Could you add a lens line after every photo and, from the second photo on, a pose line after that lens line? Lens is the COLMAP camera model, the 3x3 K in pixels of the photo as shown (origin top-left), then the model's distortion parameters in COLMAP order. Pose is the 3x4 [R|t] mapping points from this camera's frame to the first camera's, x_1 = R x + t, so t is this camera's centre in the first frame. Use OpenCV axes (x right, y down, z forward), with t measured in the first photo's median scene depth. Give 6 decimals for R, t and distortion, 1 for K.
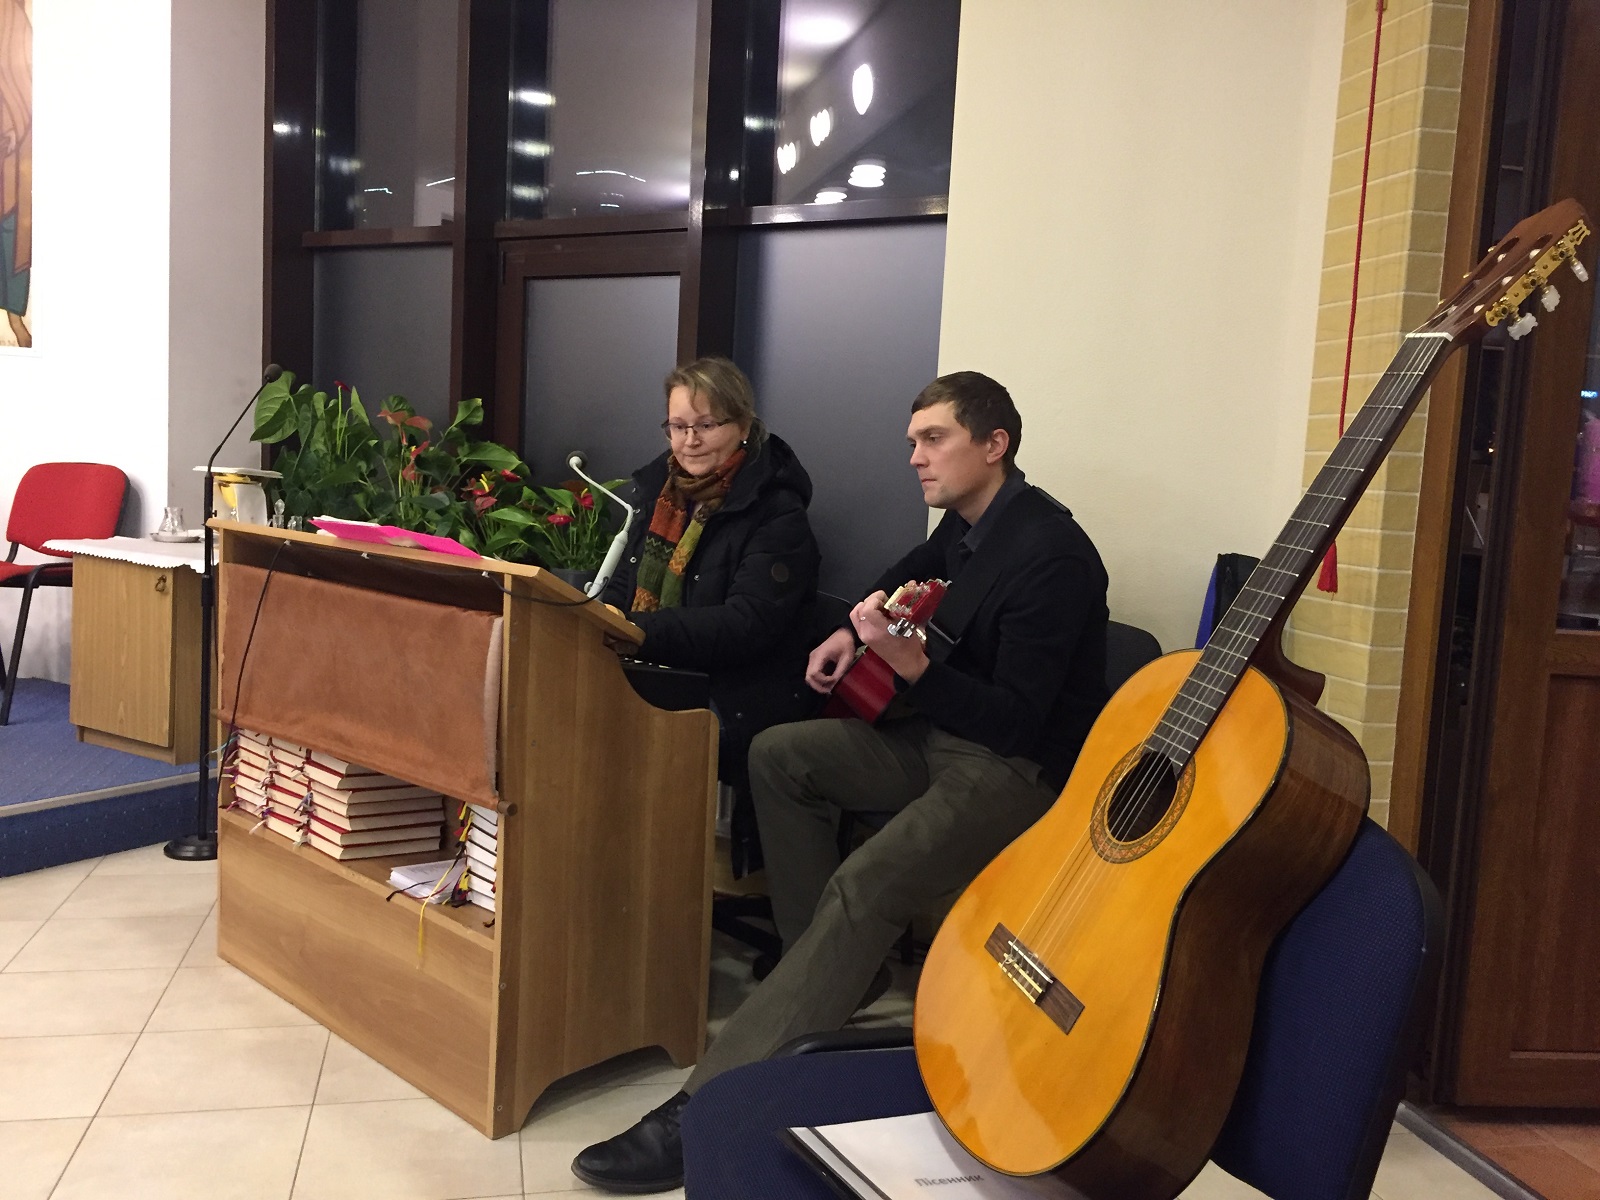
lens RADIAL K [[1357.2, 0, 809.3], [0, 1357.2, 601.1], [0, 0, 1]] dist [0.073615, -0.096054]
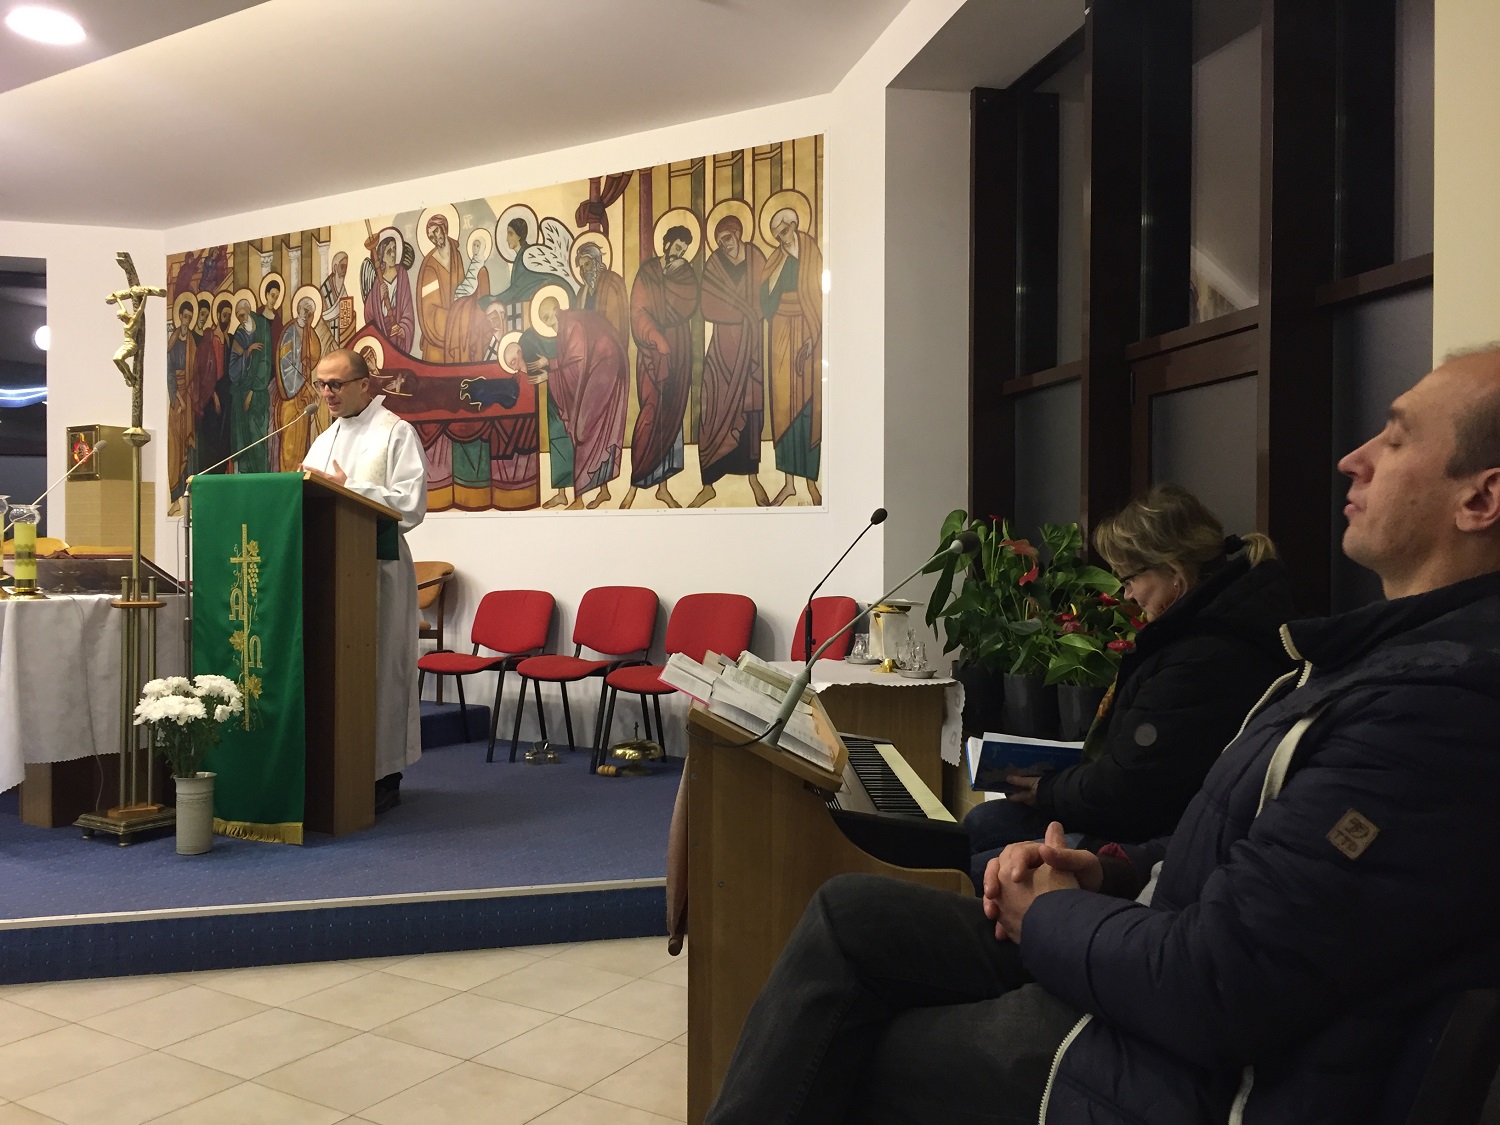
lens RADIAL K [[1272.4, 0, 740.6], [0, 1272.4, 554.7], [0, 0, 1]] dist [0.073615, -0.096054]
pose [[0.697008, -0.050381, -0.715292, 0.264993], [-0.035971, 0.993816, -0.105050, -0.019754], [0.716161, 0.098950, 0.690885, 0.193545]]
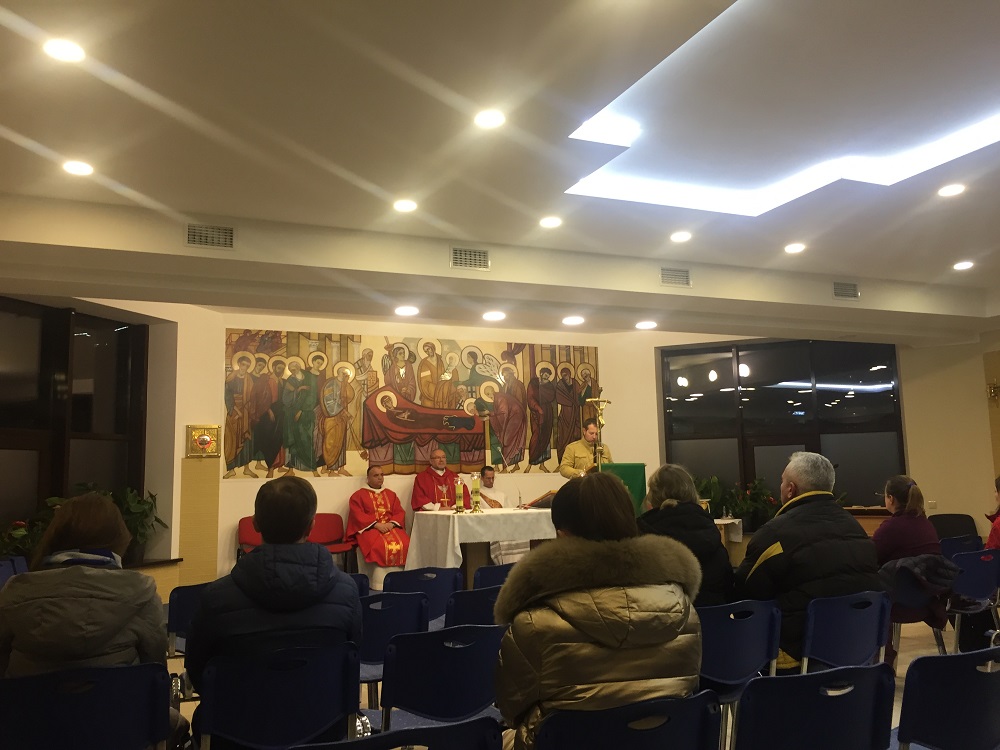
lens RADIAL K [[848.2, 0, 477.0], [0, 848.2, 376.8], [0, 0, 1]] dist [0.073615, -0.096054]
pose [[0.986304, -0.056649, 0.154901, -1.549007], [0.088968, 0.973548, -0.210448, 0.017846], [-0.138882, 0.221347, 0.965255, -1.488629]]
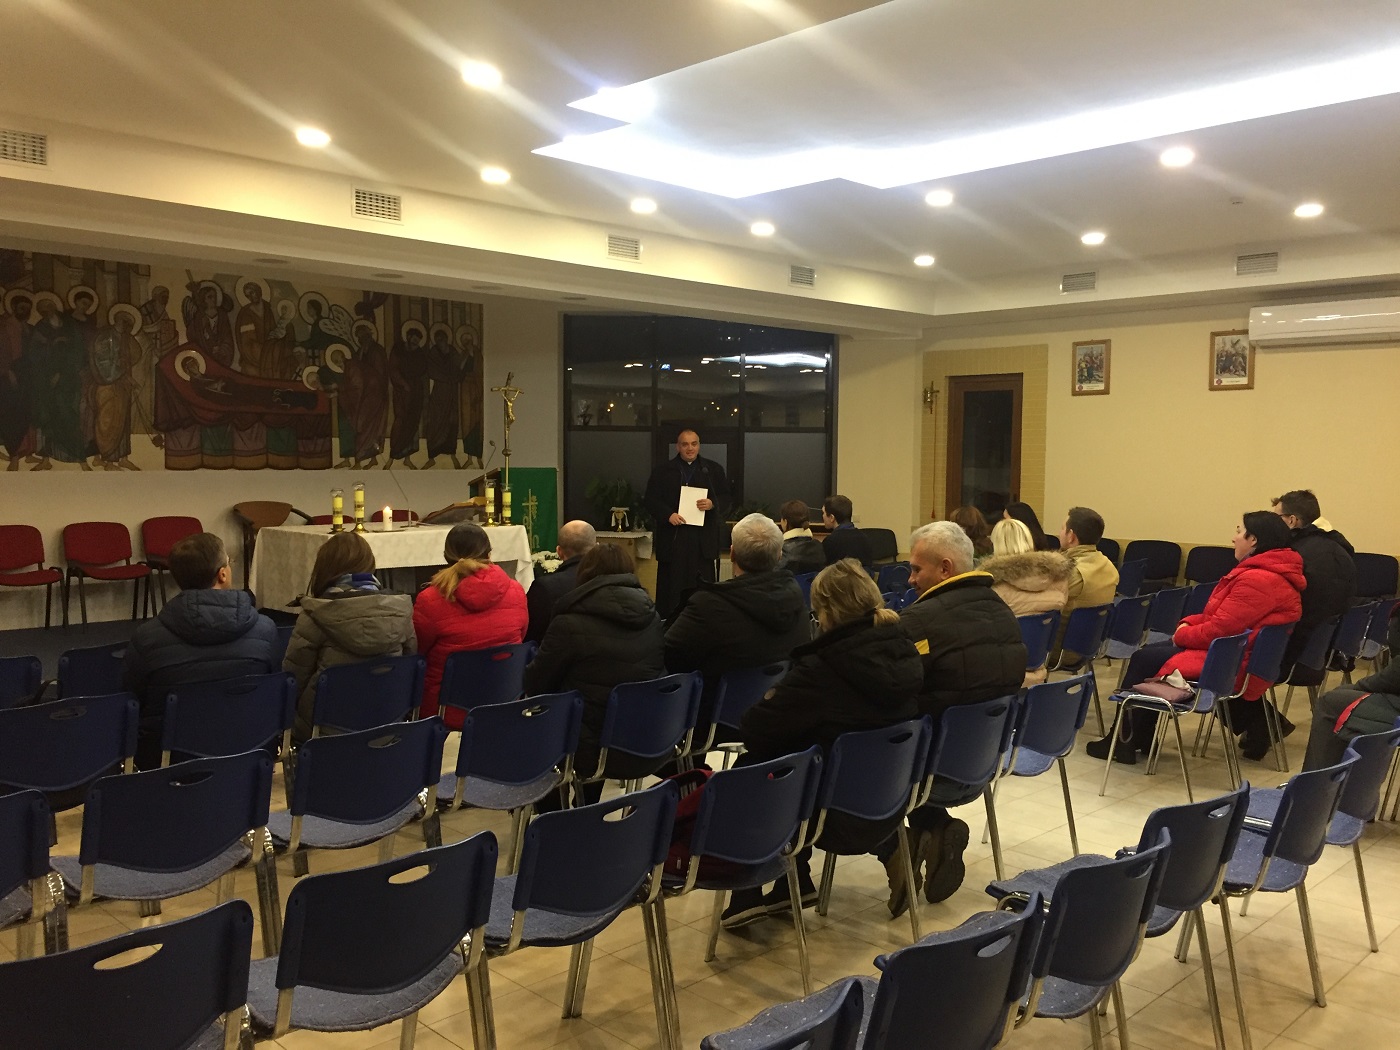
lens RADIAL K [[1187.5, 0, 662.4], [0, 1187.5, 527.7], [0, 0, 1]] dist [0.073615, -0.096054]
pose [[0.874185, -0.078224, 0.479251, -1.798023], [0.087448, 0.996164, 0.003084, -0.051469], [-0.477654, 0.039213, 0.877672, -1.656797]]
